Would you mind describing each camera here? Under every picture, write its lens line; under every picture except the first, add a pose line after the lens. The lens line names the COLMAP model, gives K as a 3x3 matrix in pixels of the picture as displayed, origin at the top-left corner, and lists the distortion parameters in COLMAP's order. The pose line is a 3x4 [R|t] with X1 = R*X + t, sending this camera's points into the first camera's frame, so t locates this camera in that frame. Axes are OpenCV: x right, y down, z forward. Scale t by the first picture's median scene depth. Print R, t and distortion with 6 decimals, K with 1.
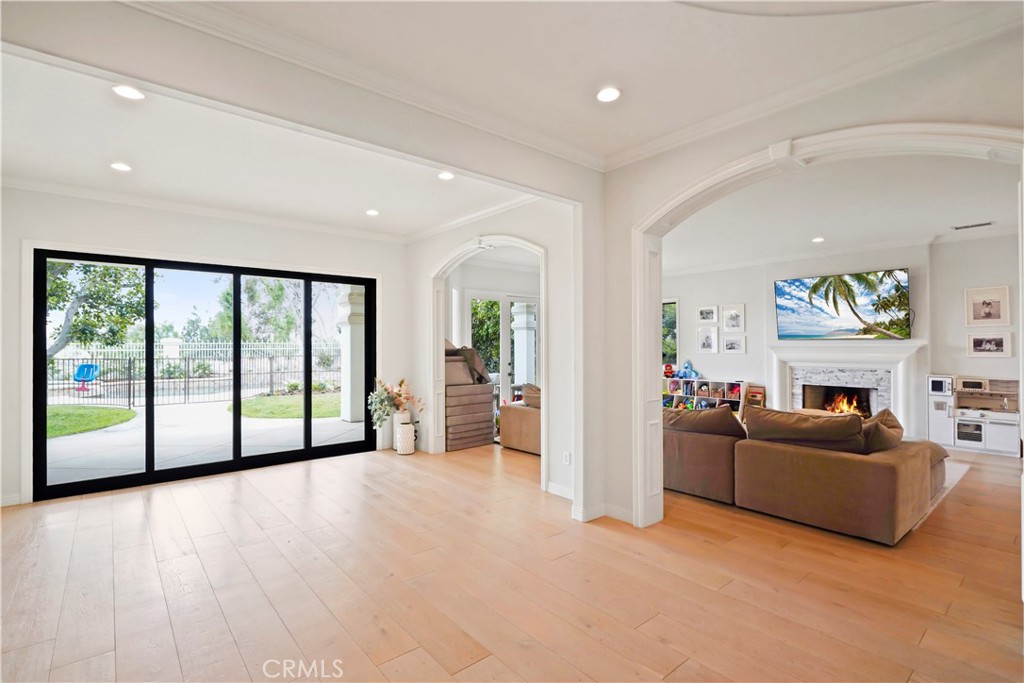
lens RADIAL K [[480.6, 0, 505.7], [0, 480.6, 343.8], [0, 0, 1]] dist [0.015379, 0.002903]
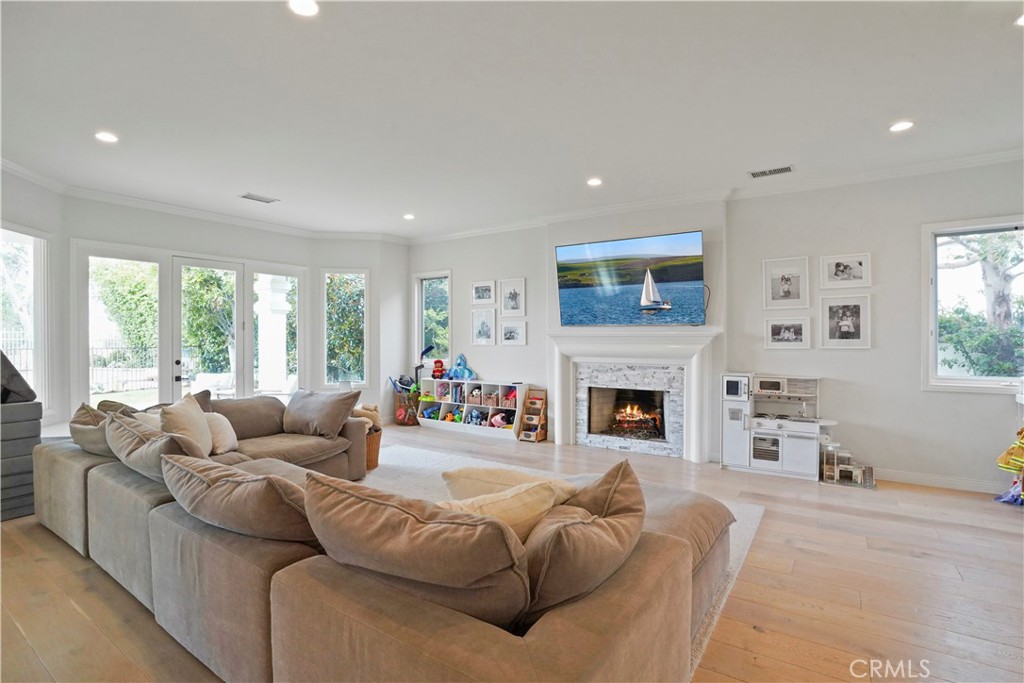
lens RADIAL K [[480.6, 0, 518.1], [0, 480.6, 339.9], [0, 0, 1]] dist [0.015379, 0.002903]
pose [[0.963468, 0.004263, 0.267790, 0.322433], [-0.005511, 0.999977, 0.003911, 0.010142], [-0.267768, -0.005244, 0.963469, 0.326764]]
